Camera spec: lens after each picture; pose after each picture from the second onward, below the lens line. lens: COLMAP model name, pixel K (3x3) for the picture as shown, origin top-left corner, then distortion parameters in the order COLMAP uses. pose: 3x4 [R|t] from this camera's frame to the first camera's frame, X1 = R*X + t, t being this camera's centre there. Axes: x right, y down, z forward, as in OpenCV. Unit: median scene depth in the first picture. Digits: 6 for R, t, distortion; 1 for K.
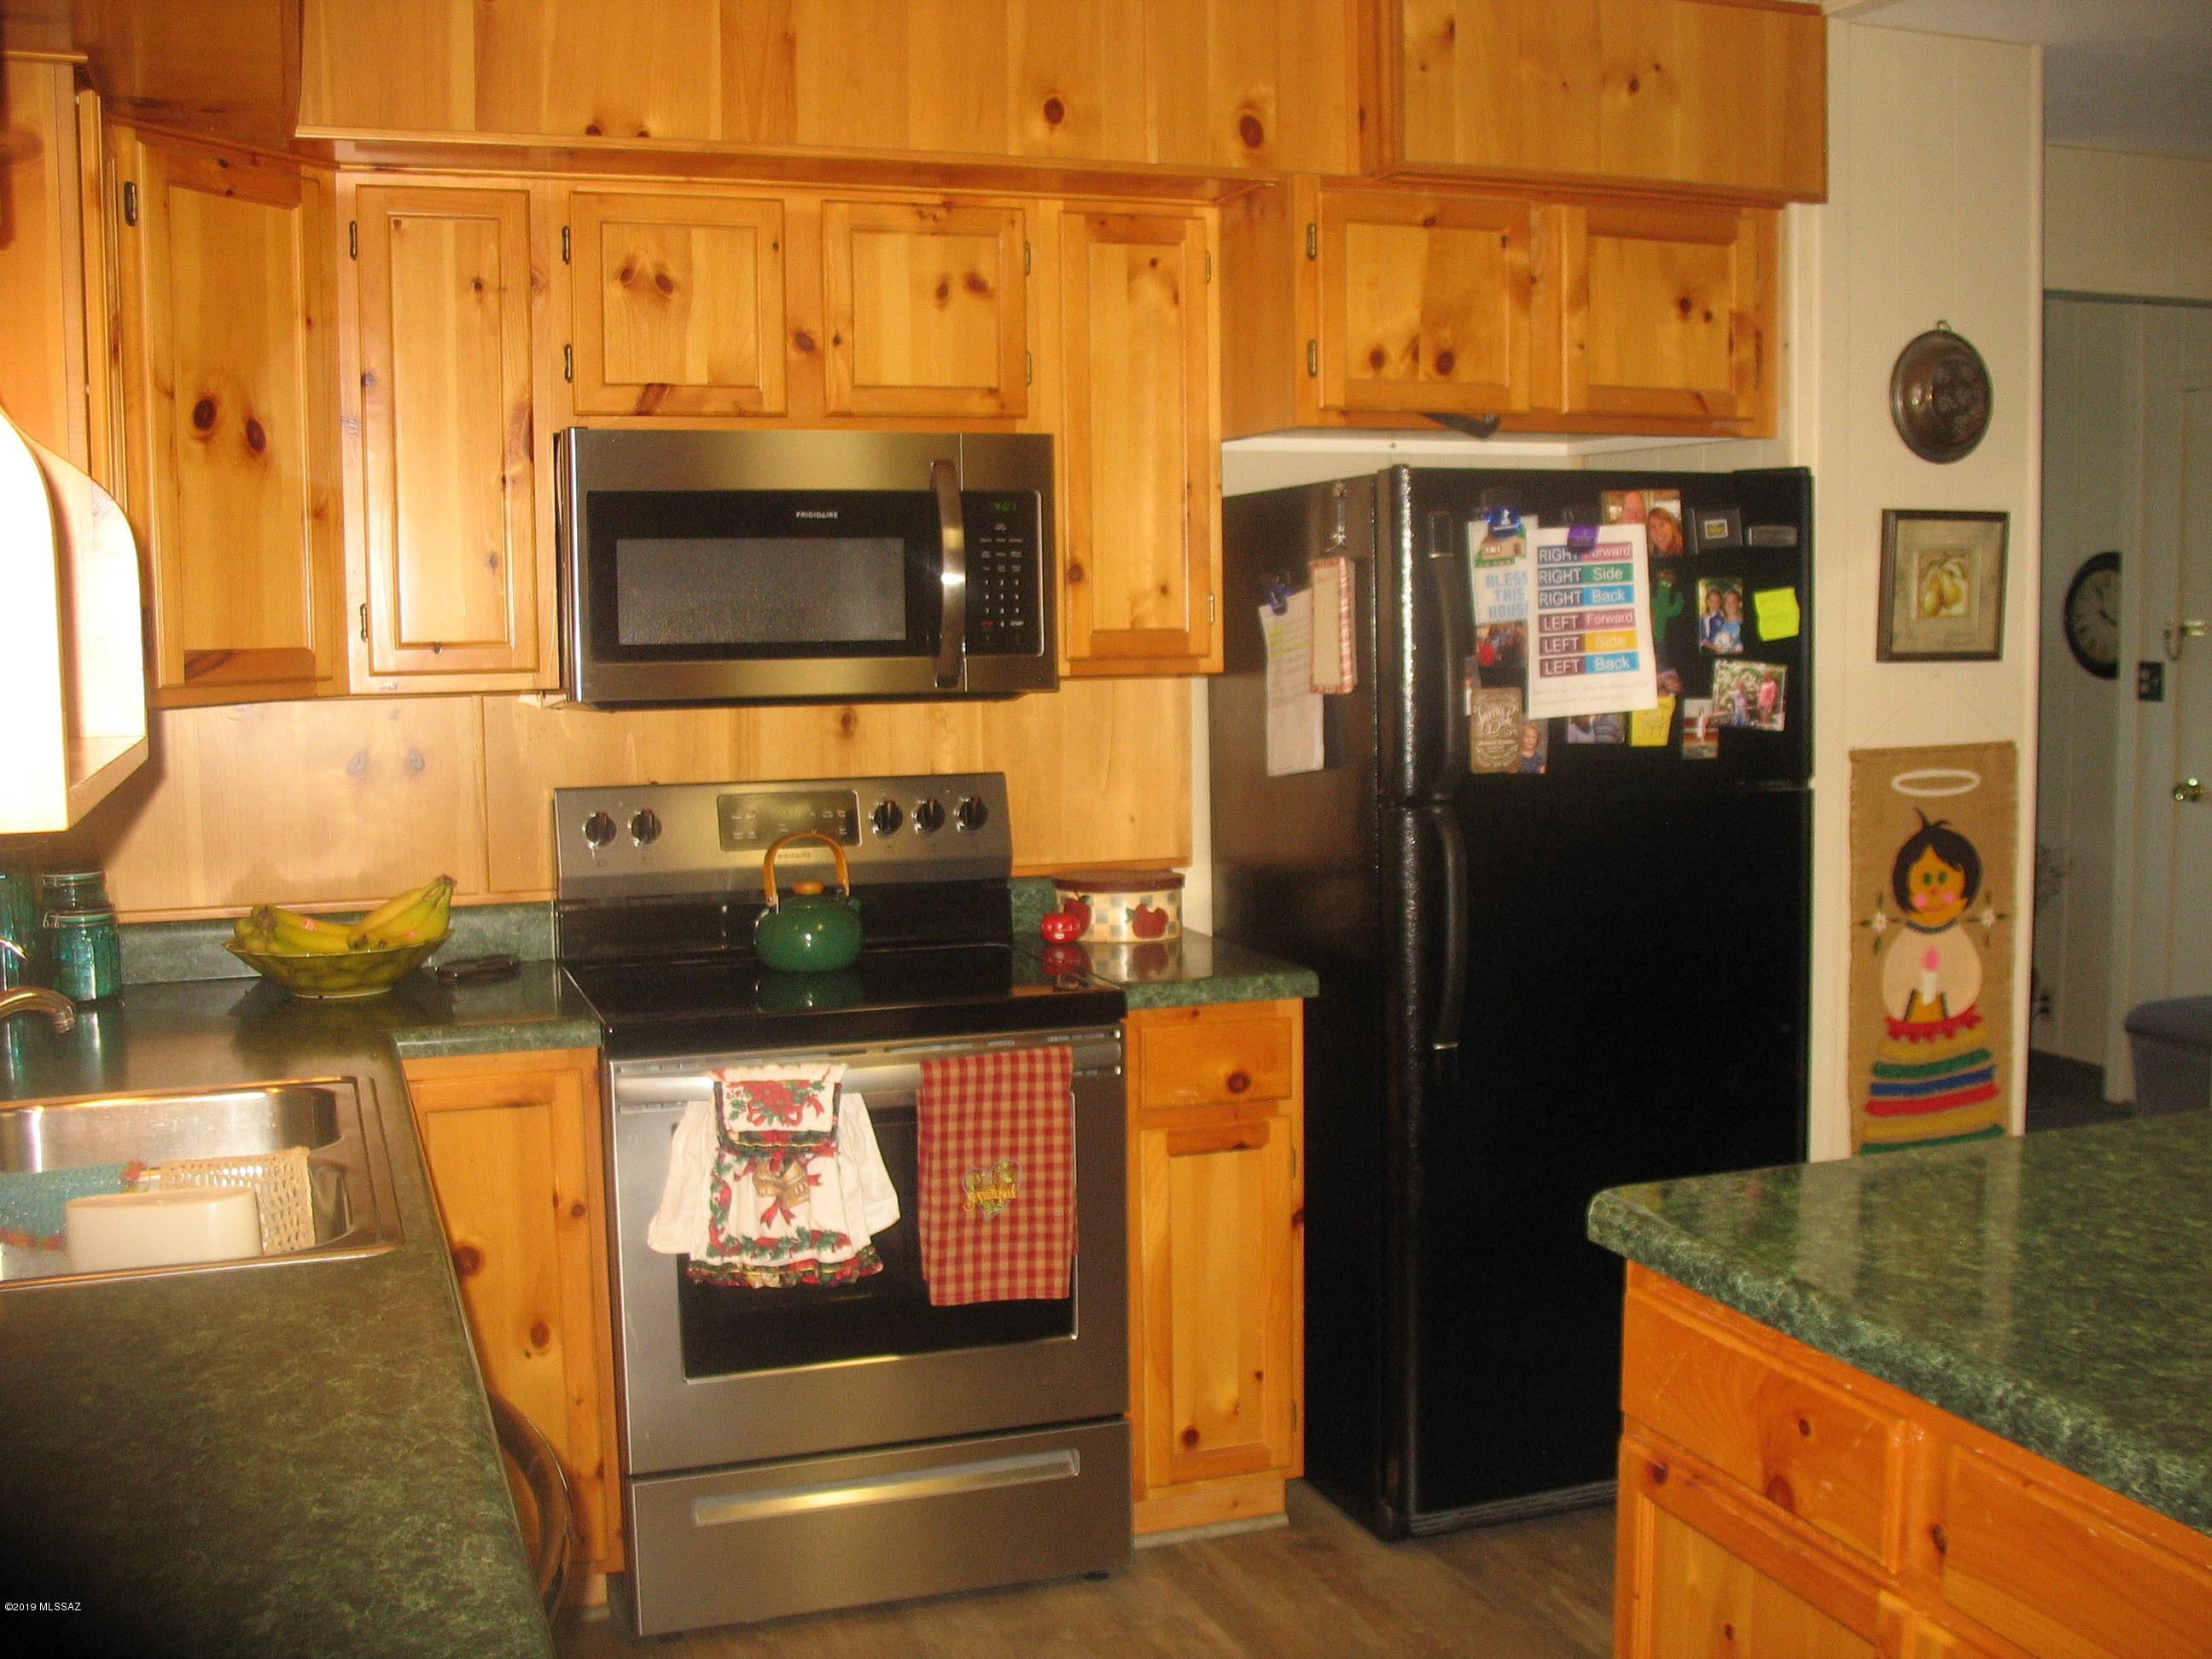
lens RADIAL K [[2296.3, 0, 1118.0], [0, 2296.3, 846.7], [0, 0, 1]] dist [-0.185956, 0.200168]
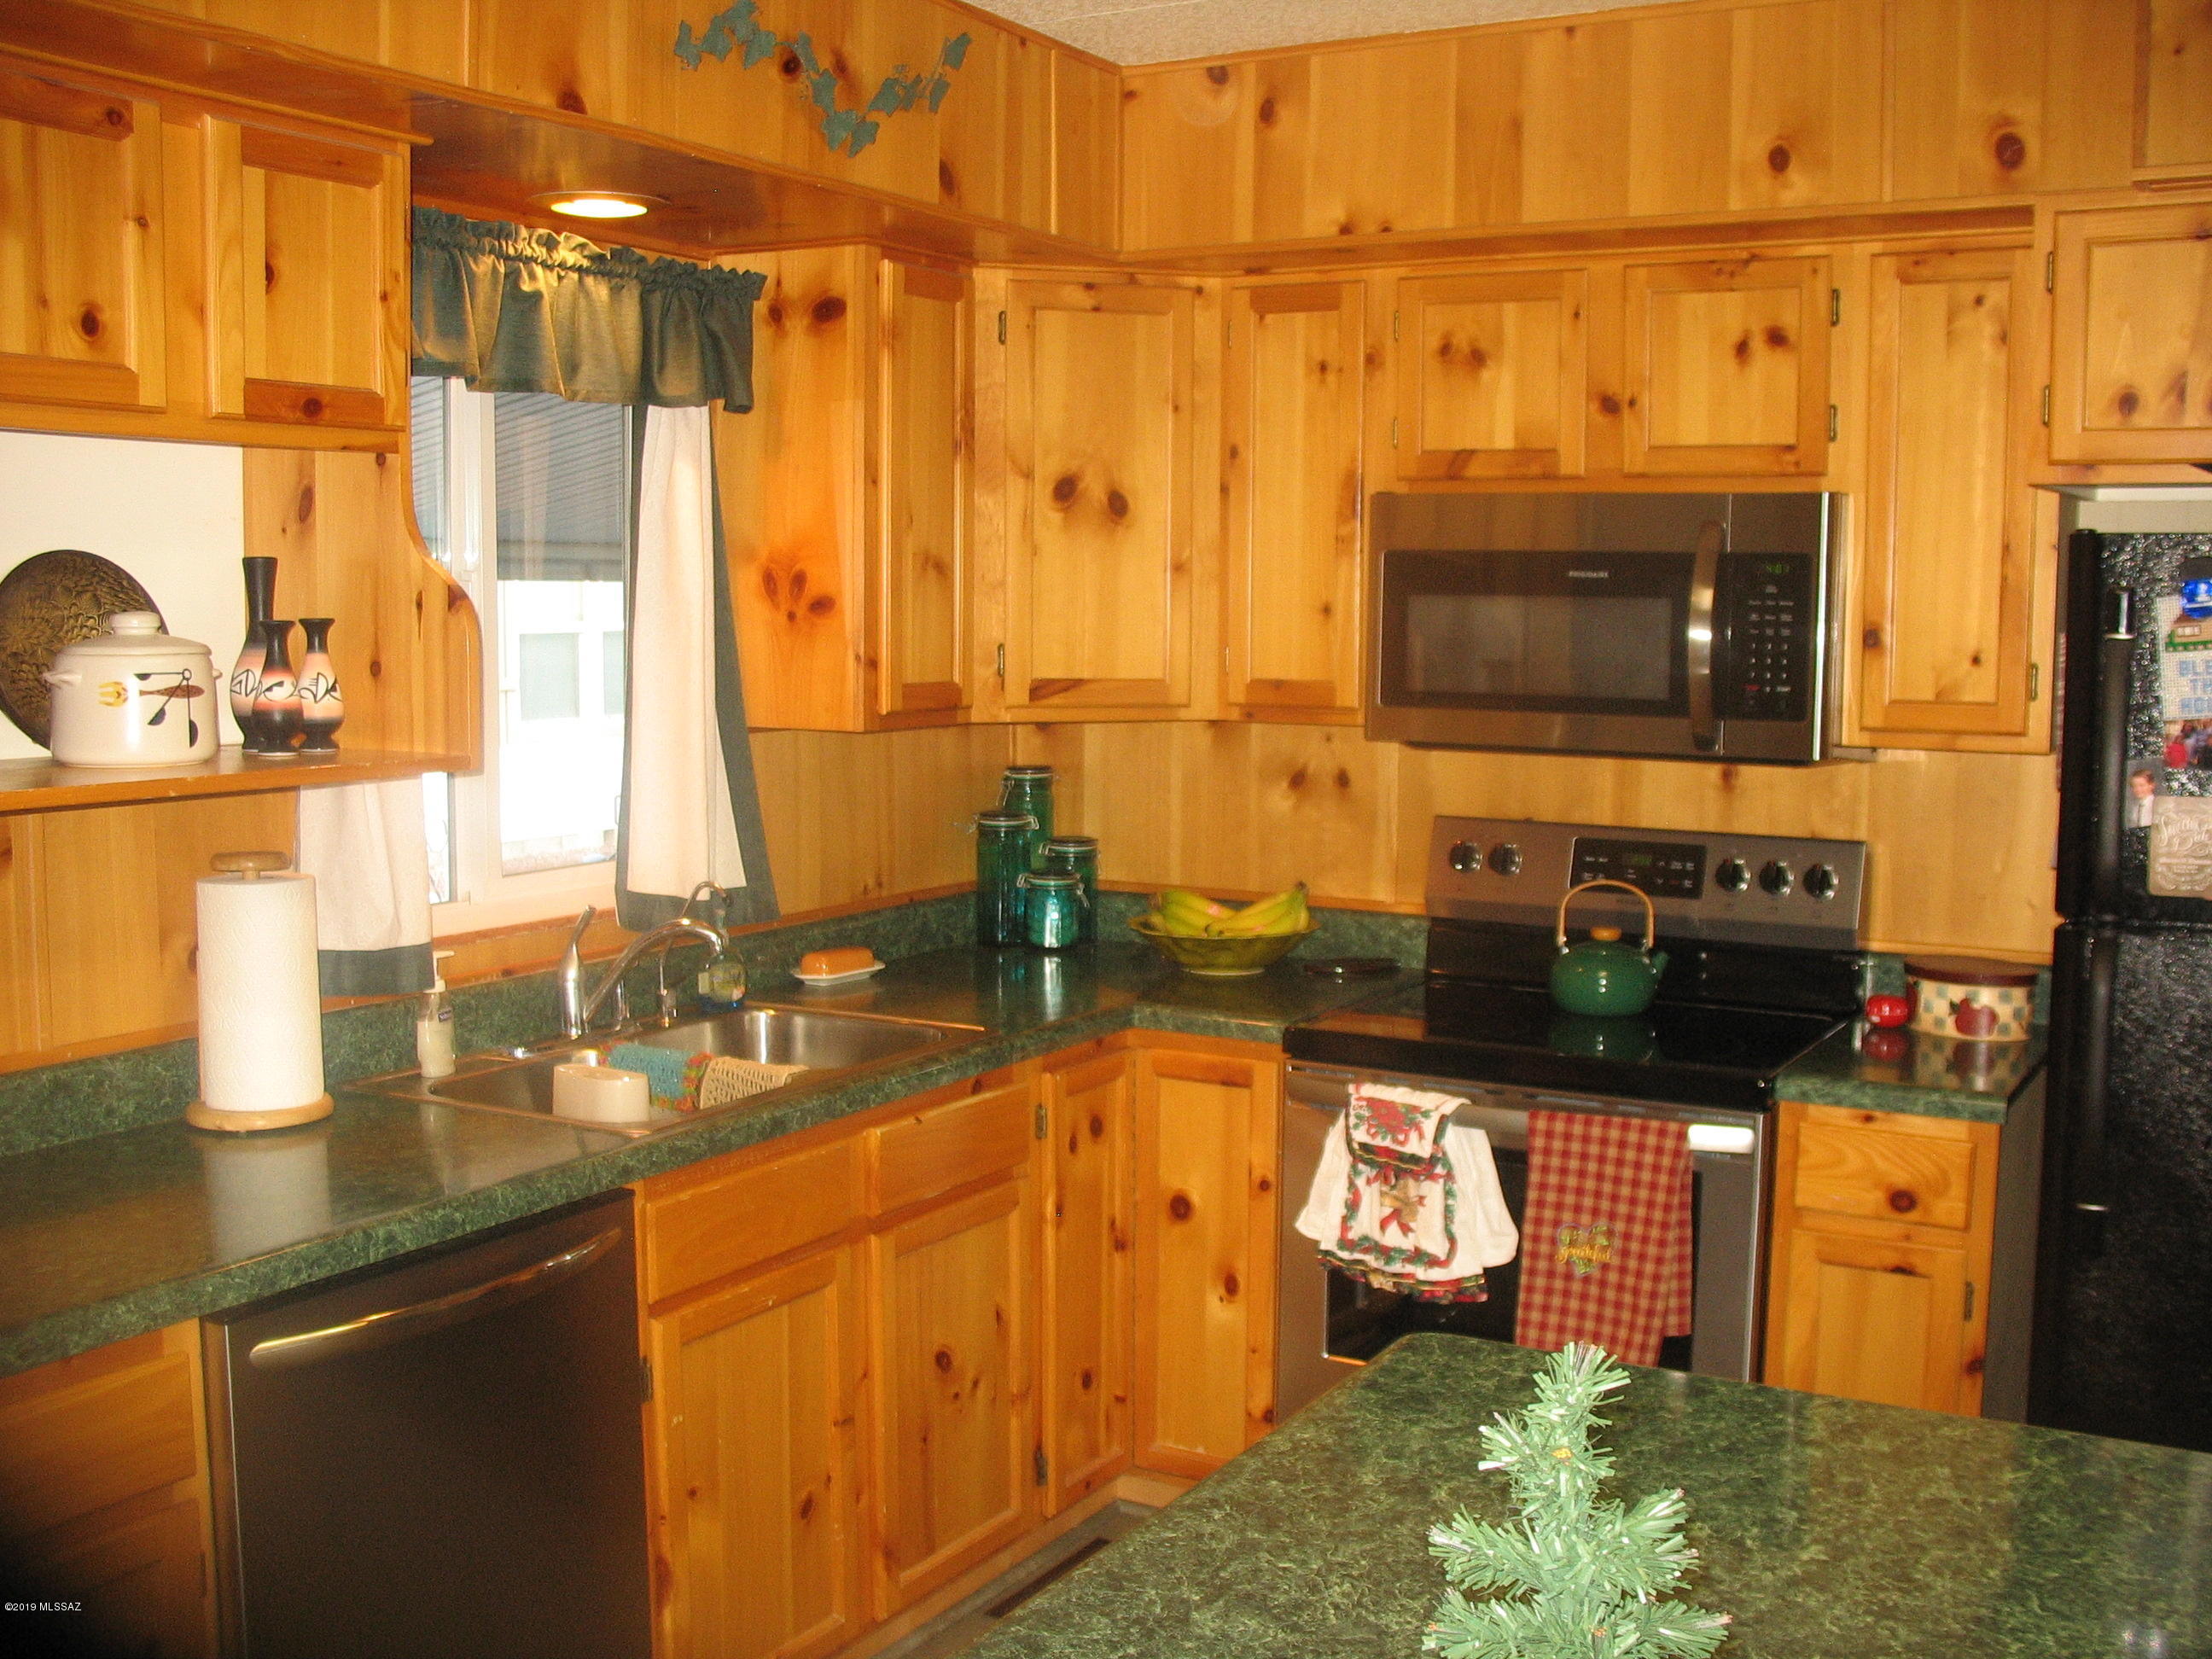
lens RADIAL K [[2296.3, 0, 1118.0], [0, 2296.3, 846.7], [0, 0, 1]] dist [-0.185956, 0.200168]
pose [[0.646876, 0.098865, -0.756160, 0.522427], [-0.093599, 0.994357, 0.049936, -0.054552], [0.756830, 0.038473, 0.652479, 0.172148]]
